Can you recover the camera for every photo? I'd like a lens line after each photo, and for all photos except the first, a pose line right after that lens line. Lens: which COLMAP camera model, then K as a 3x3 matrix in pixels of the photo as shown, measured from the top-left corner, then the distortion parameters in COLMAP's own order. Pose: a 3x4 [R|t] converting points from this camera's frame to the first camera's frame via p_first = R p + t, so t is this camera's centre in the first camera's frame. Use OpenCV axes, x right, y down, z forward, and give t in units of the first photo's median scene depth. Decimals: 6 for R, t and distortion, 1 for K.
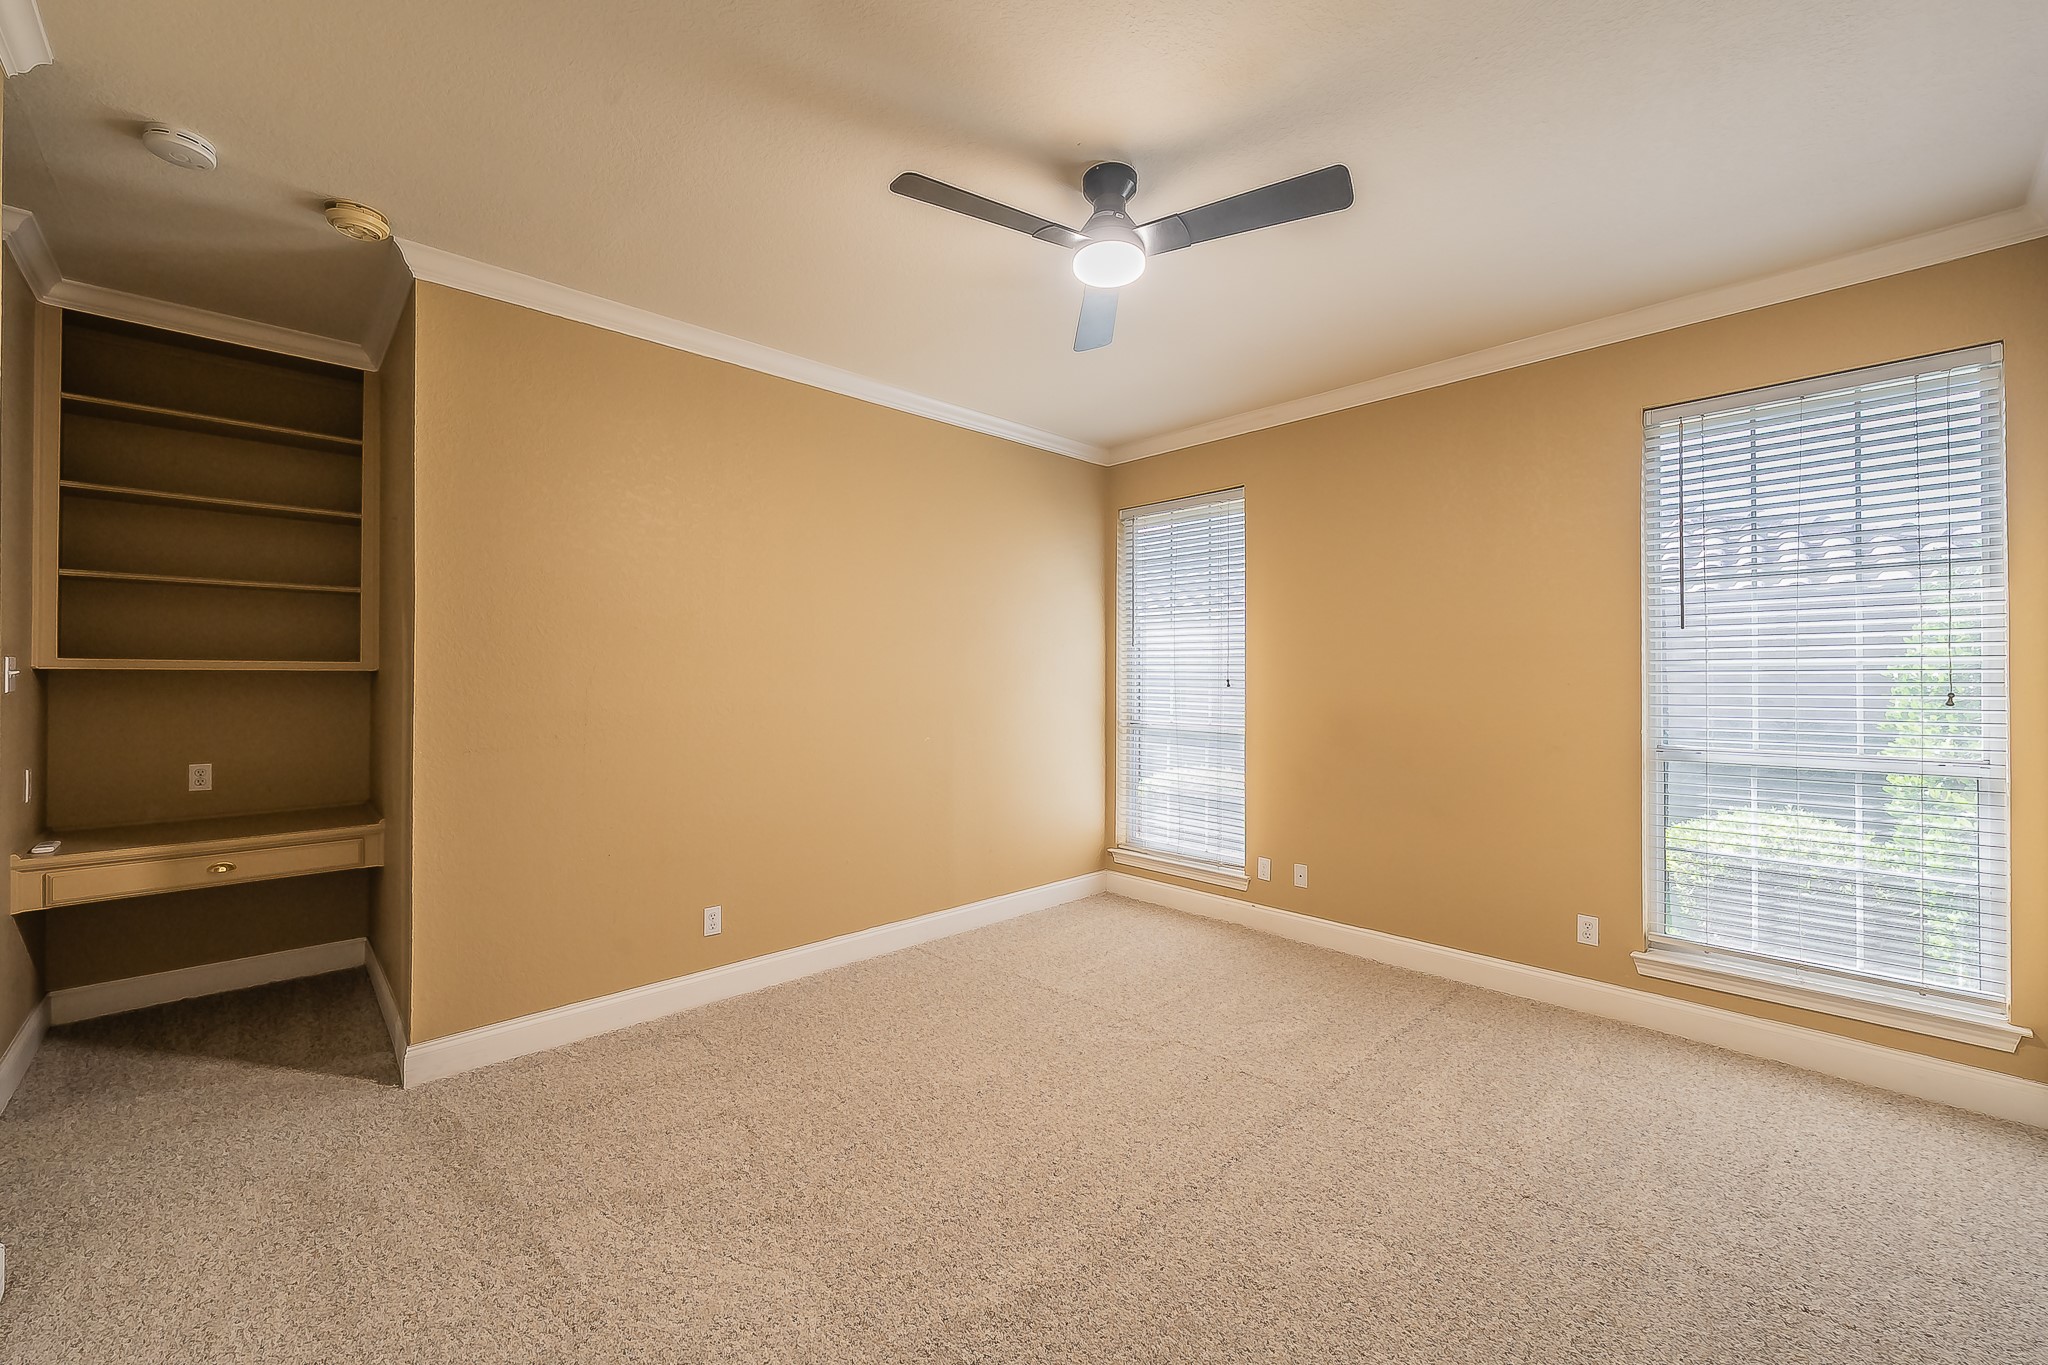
lens RADIAL K [[805.1, 0, 1009.7], [0, 805.1, 677.6], [0, 0, 1]] dist [0.000167, -0.000038]
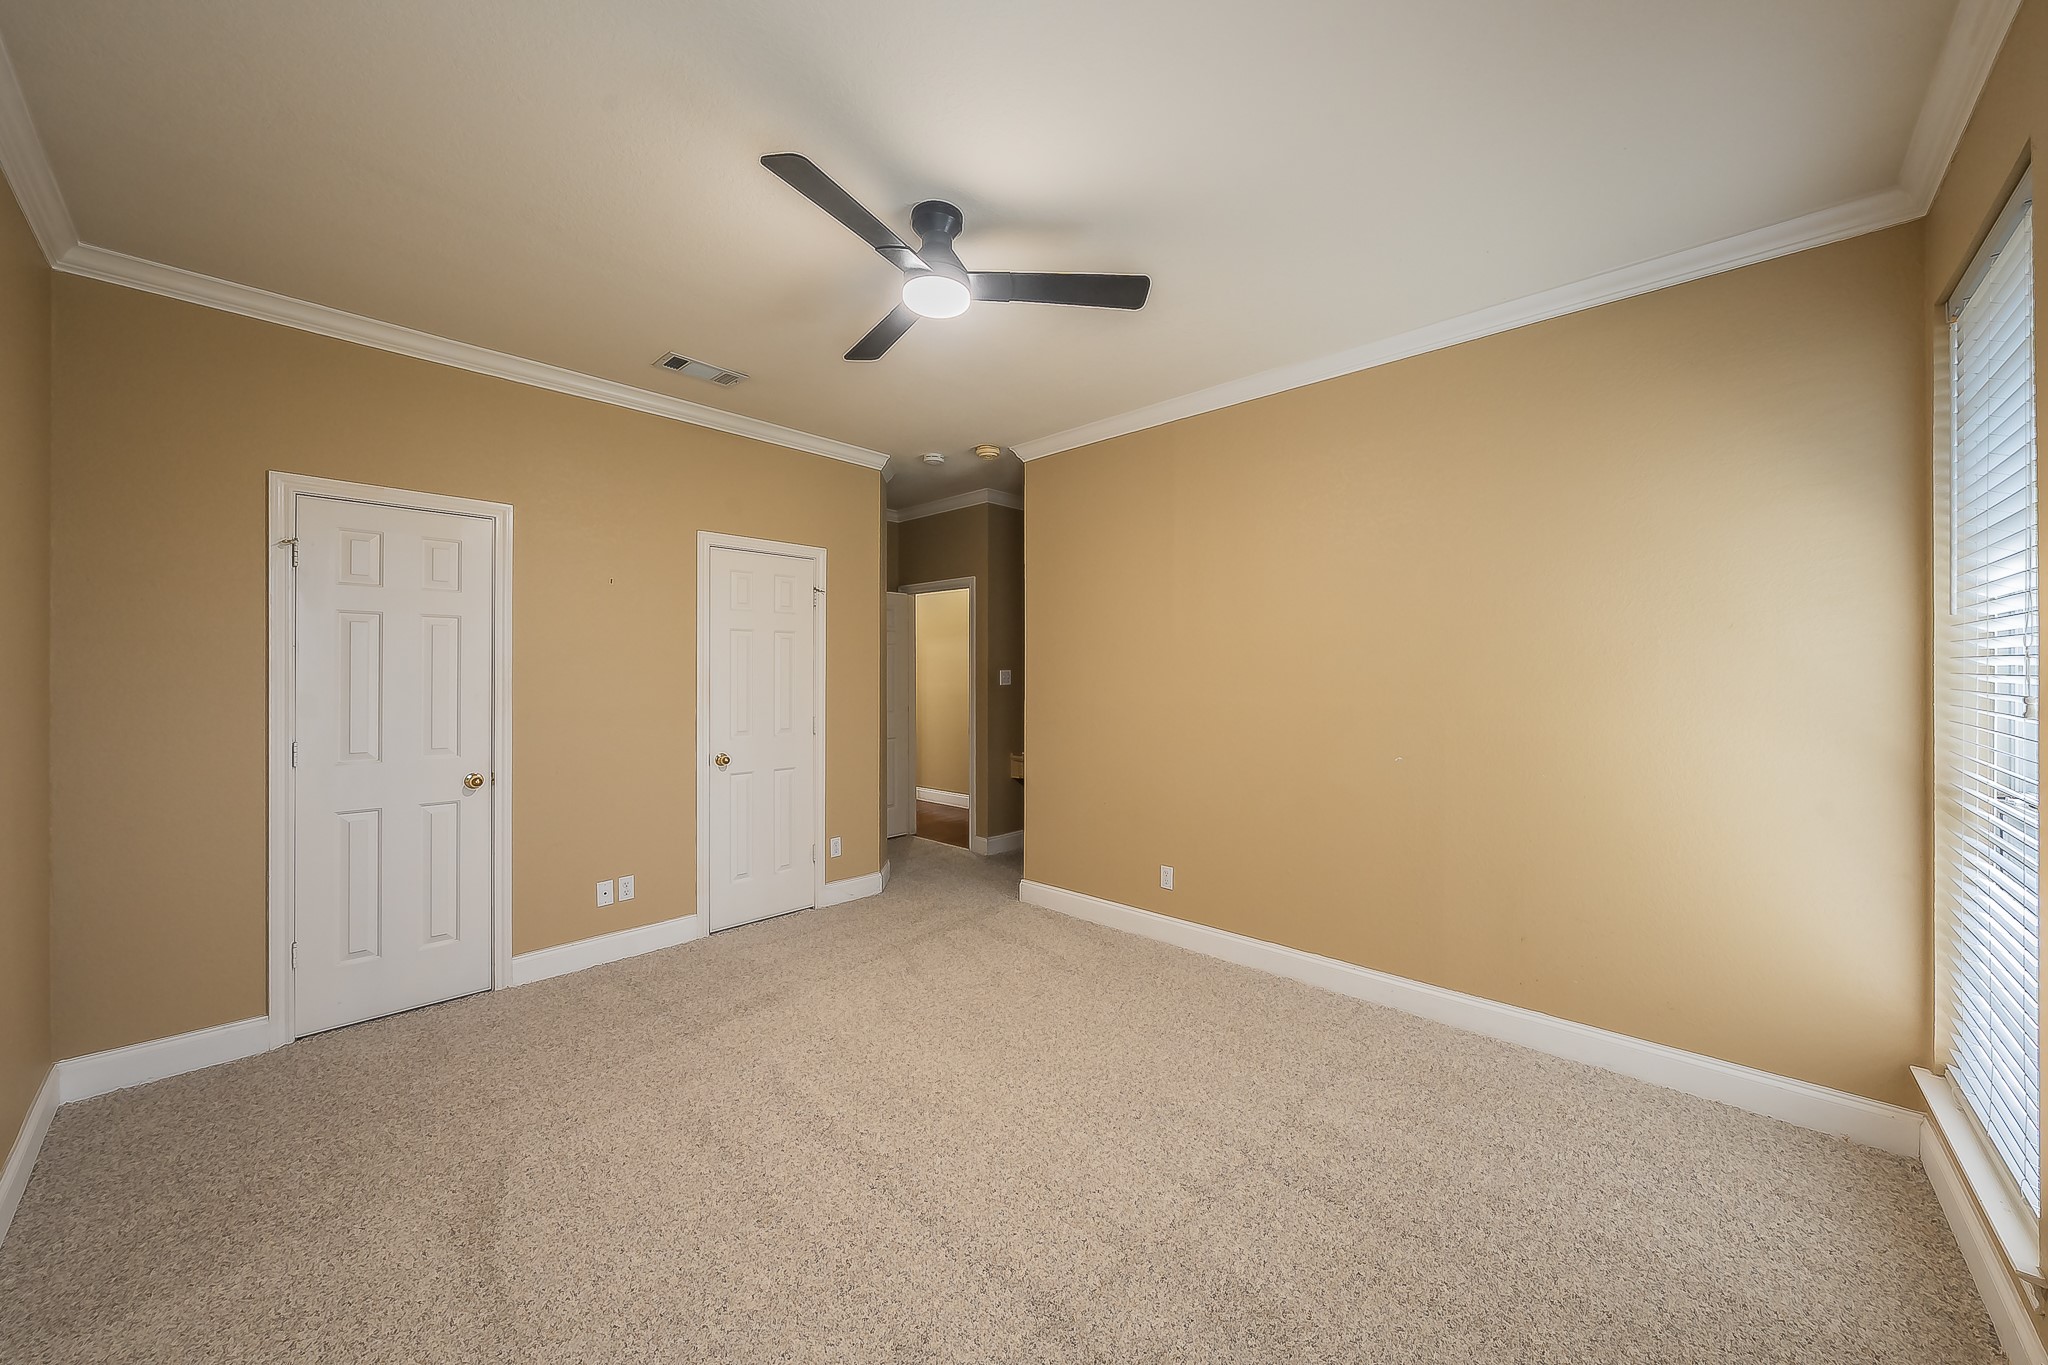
lens RADIAL K [[734.3, 0, 1032.6], [0, 734.3, 669.2], [0, 0, 1]] dist [-0.000777, -0.000052]
pose [[0.086366, -0.002027, -0.996261, 0.579465], [-0.006653, 0.999974, -0.002611, -0.012456], [0.996241, 0.006853, 0.086350, 0.538187]]
